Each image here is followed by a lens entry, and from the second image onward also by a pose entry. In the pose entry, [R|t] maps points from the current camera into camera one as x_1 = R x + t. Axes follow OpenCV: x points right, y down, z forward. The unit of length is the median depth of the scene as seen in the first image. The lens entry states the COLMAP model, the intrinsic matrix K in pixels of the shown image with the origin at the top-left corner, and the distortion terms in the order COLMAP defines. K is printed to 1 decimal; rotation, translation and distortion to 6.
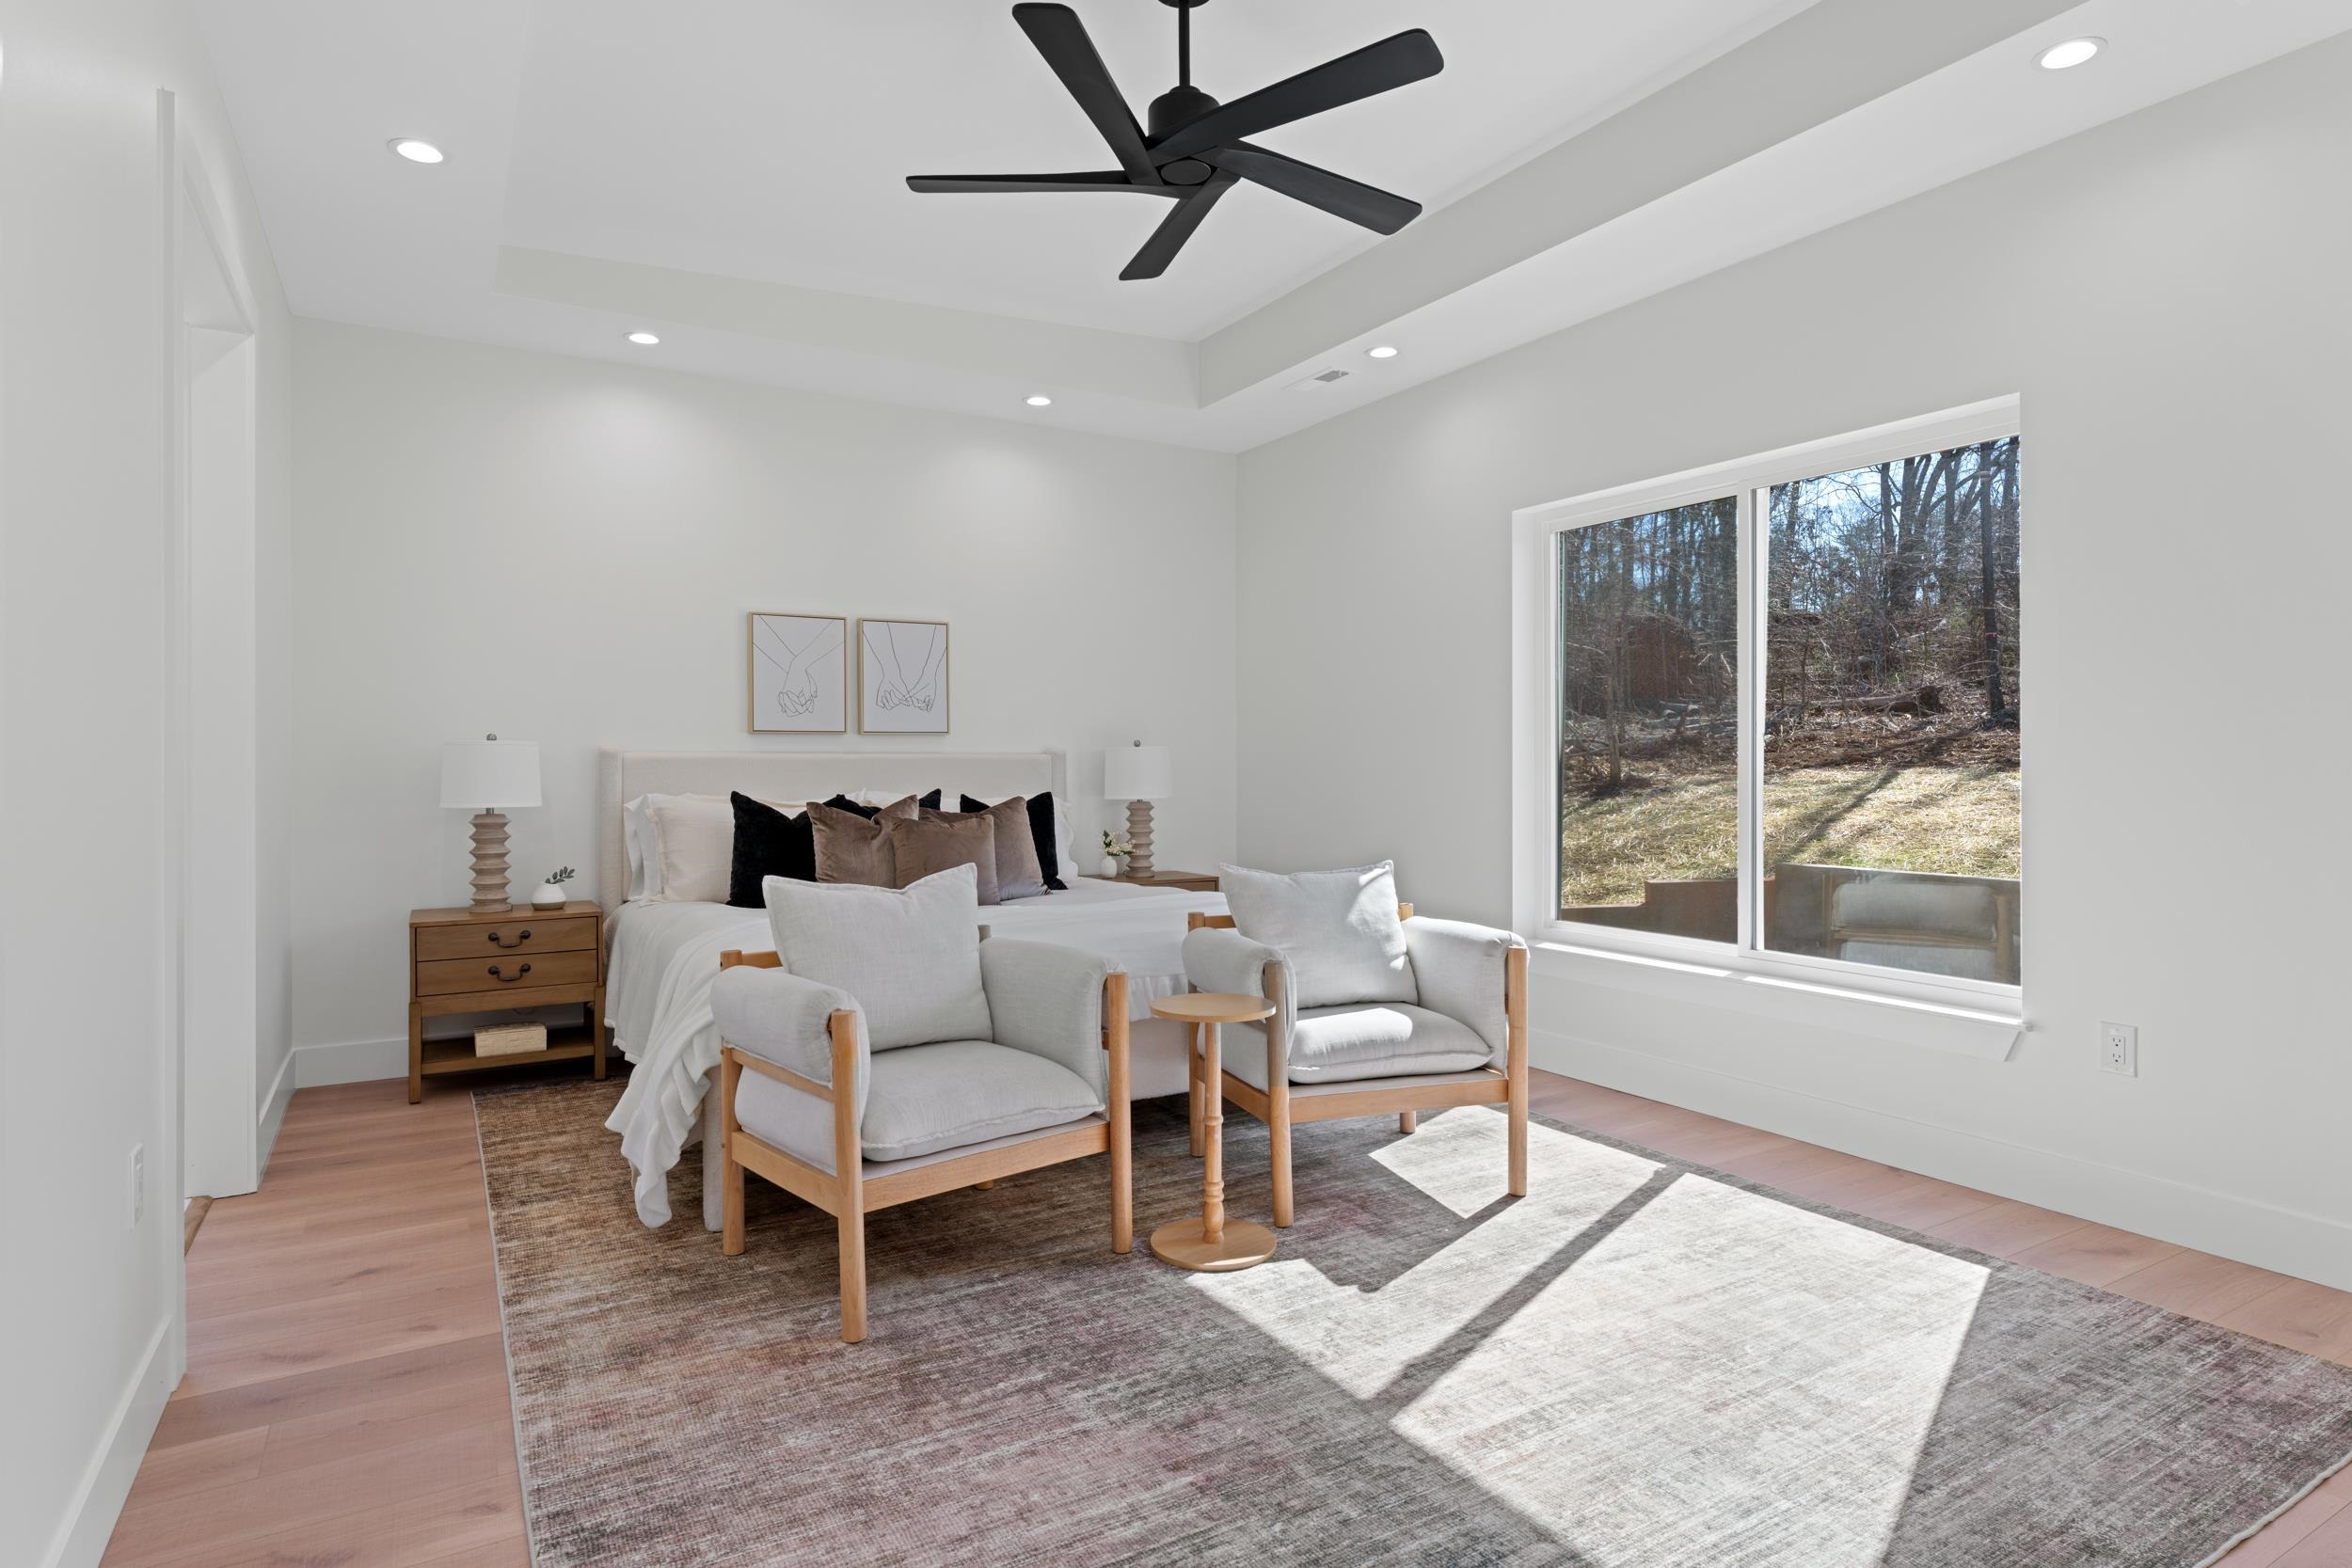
lens RADIAL K [[1245.1, 0, 1163.2], [0, 1245.1, 770.9], [0, 0, 1]] dist [-0.000149, -0.000024]
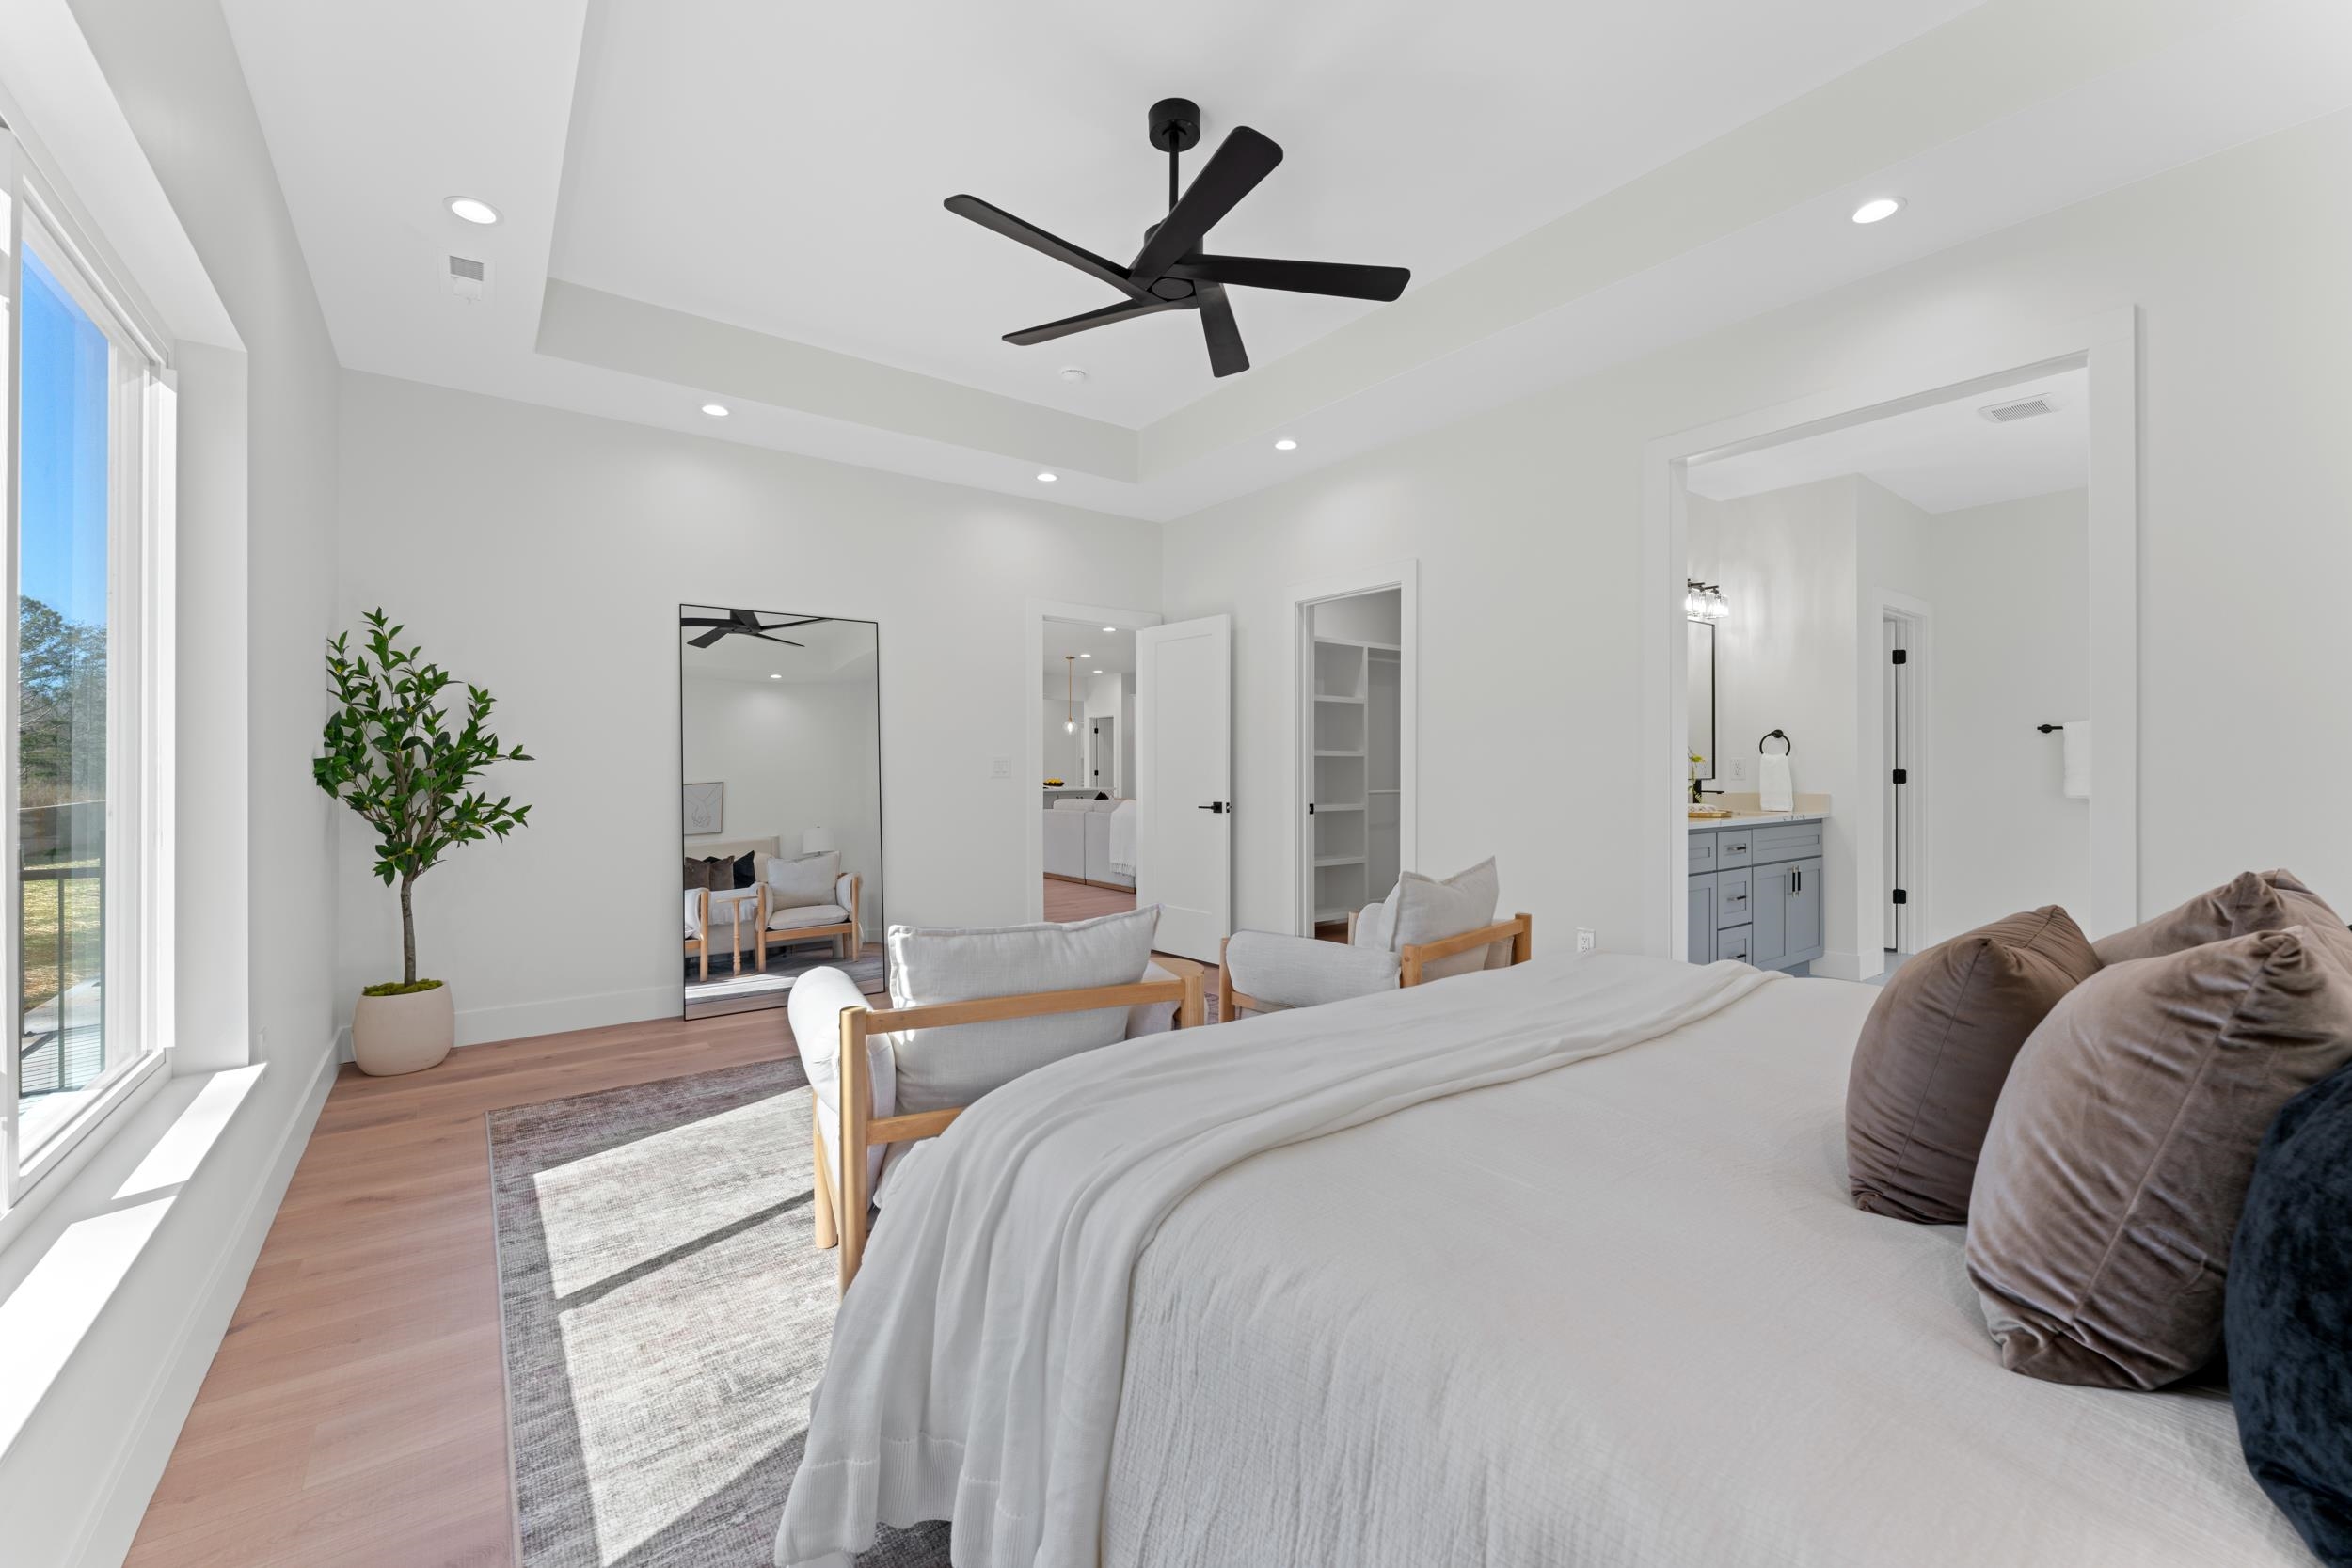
lens RADIAL K [[950.7, 0, 1174.8], [0, 950.7, 771.6], [0, 0, 1]] dist [-0.001684, -0.000018]
pose [[-0.993426, 0.002074, -0.114456, 0.129546], [0.001122, 0.999964, 0.008388, -0.013263], [0.114470, 0.008204, -0.993393, 2.013970]]
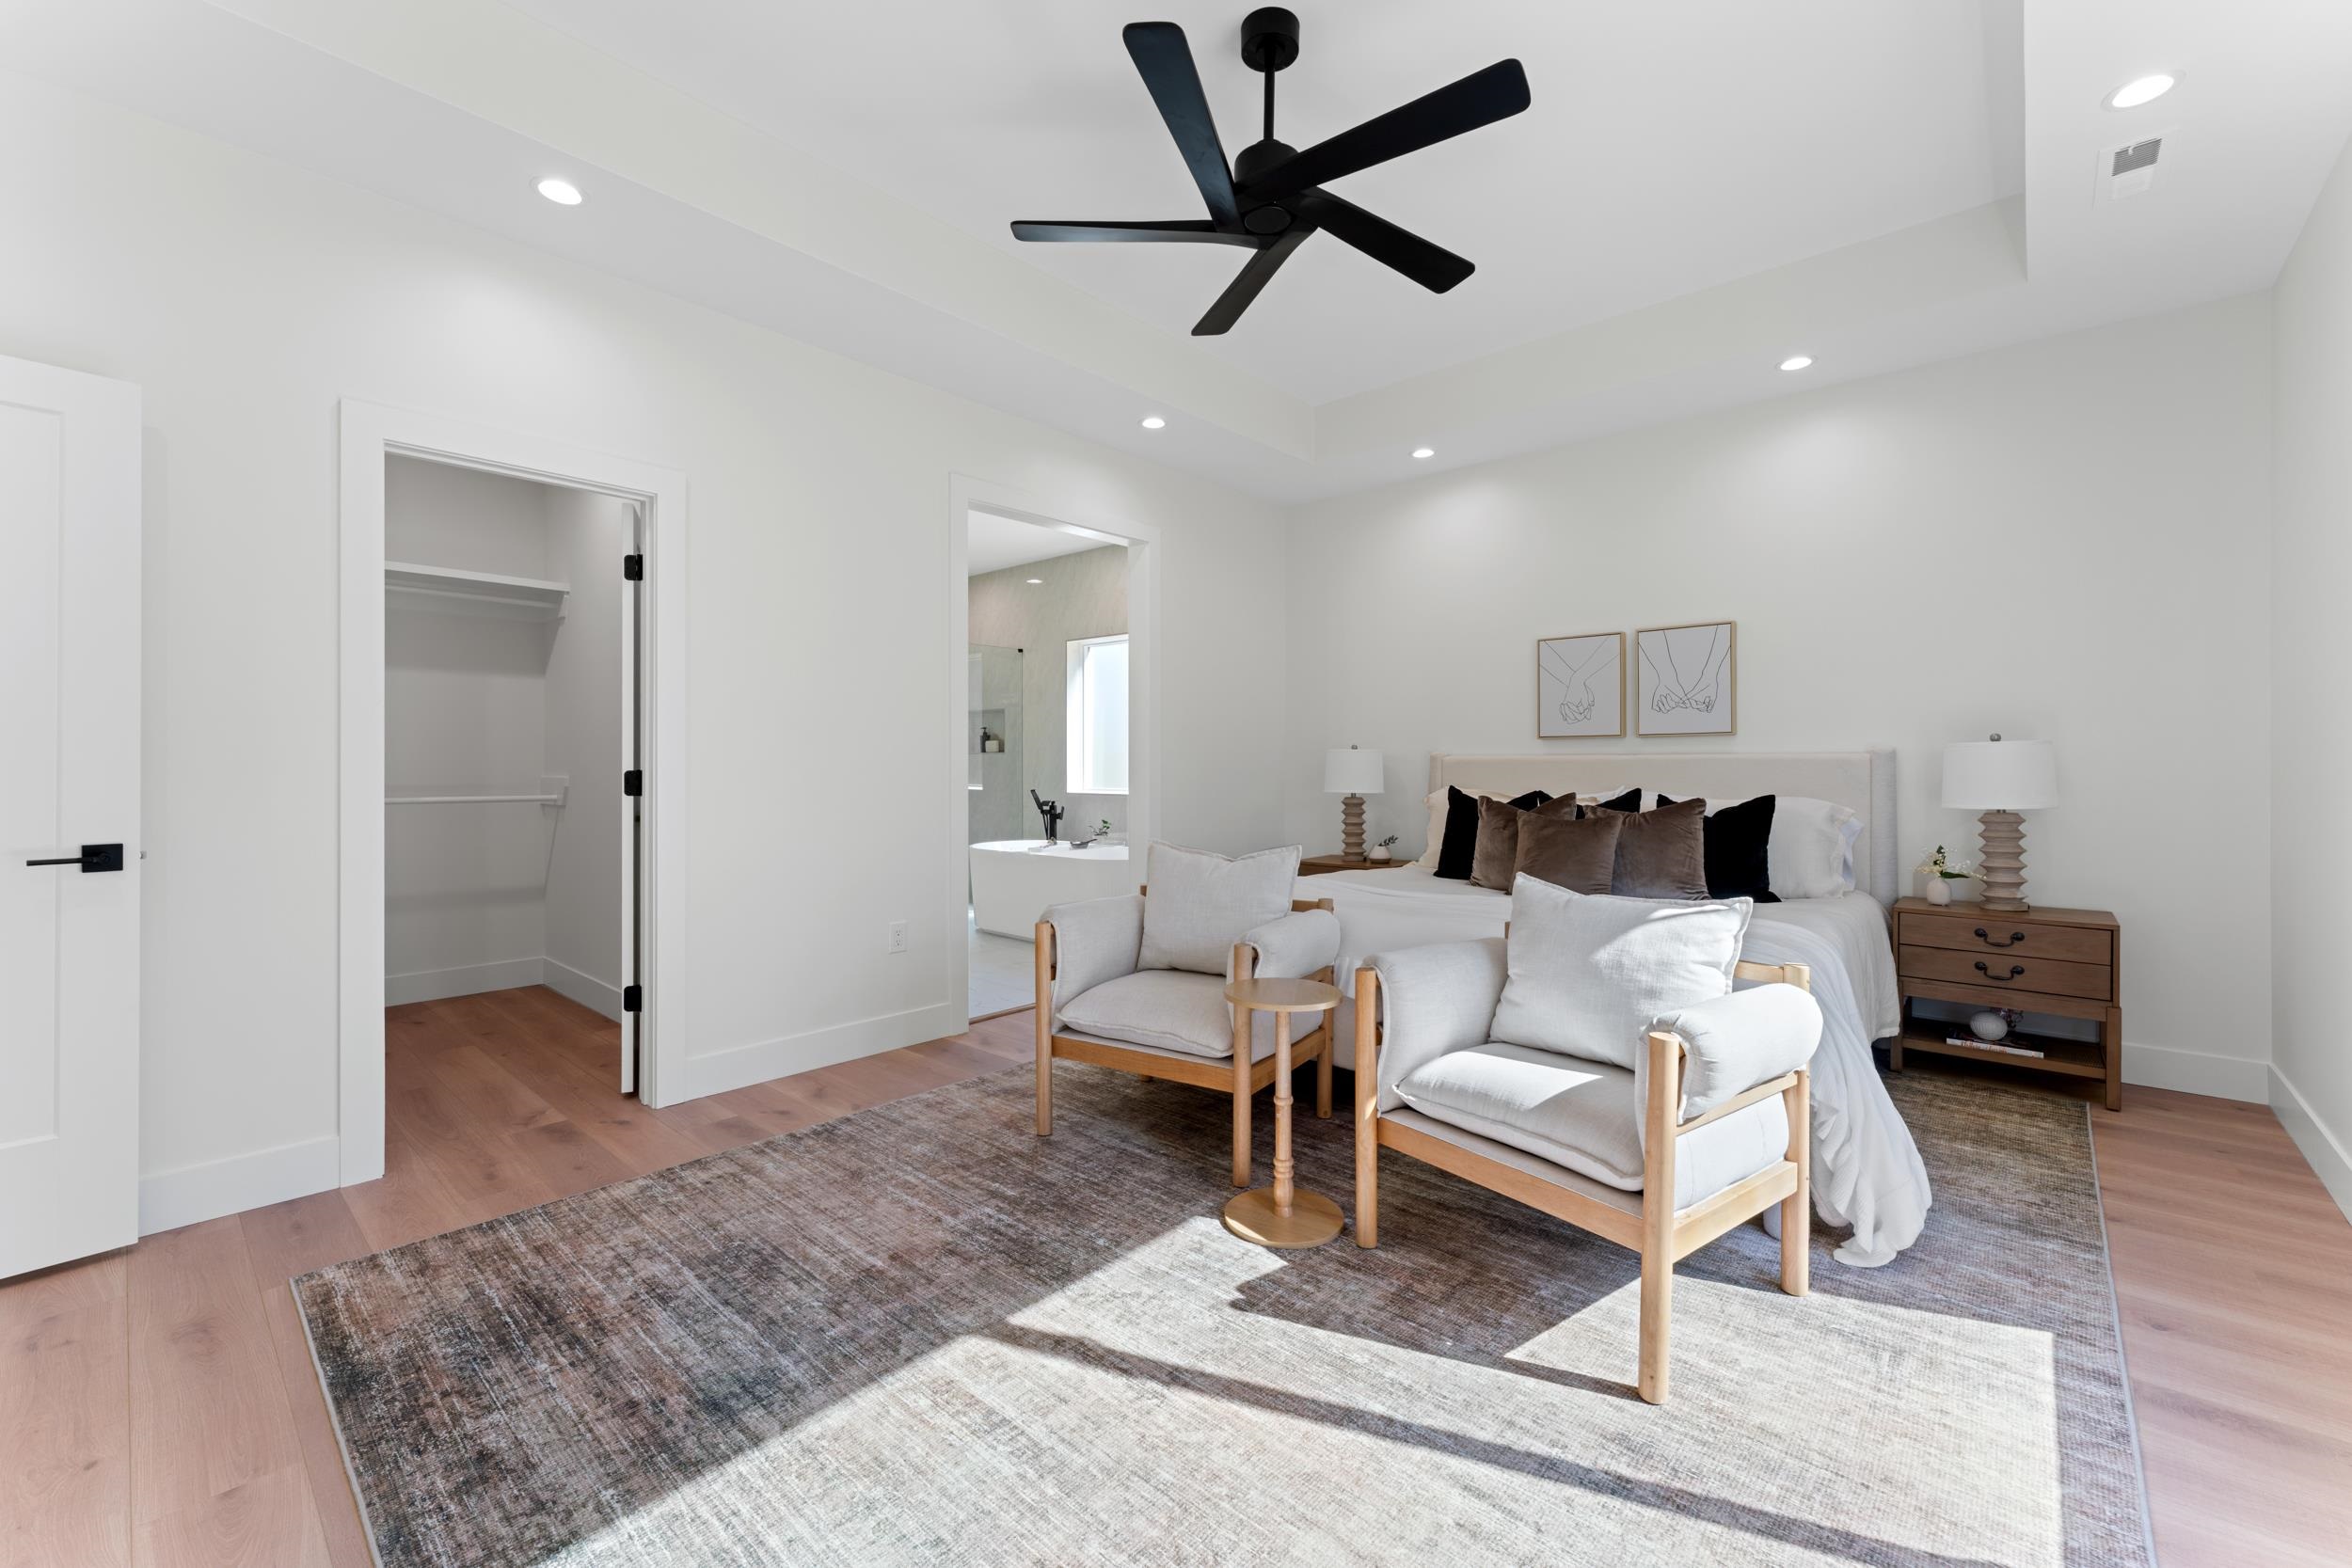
lens RADIAL K [[950.7, 0, 1173.6], [0, 950.7, 769.8], [0, 0, 1]] dist [-0.001684, -0.000018]
pose [[0.304869, 0.005011, -0.952381, 0.817342], [-0.005382, 0.999979, 0.003539, -0.003067], [0.952379, 0.004047, 0.304889, 0.694806]]
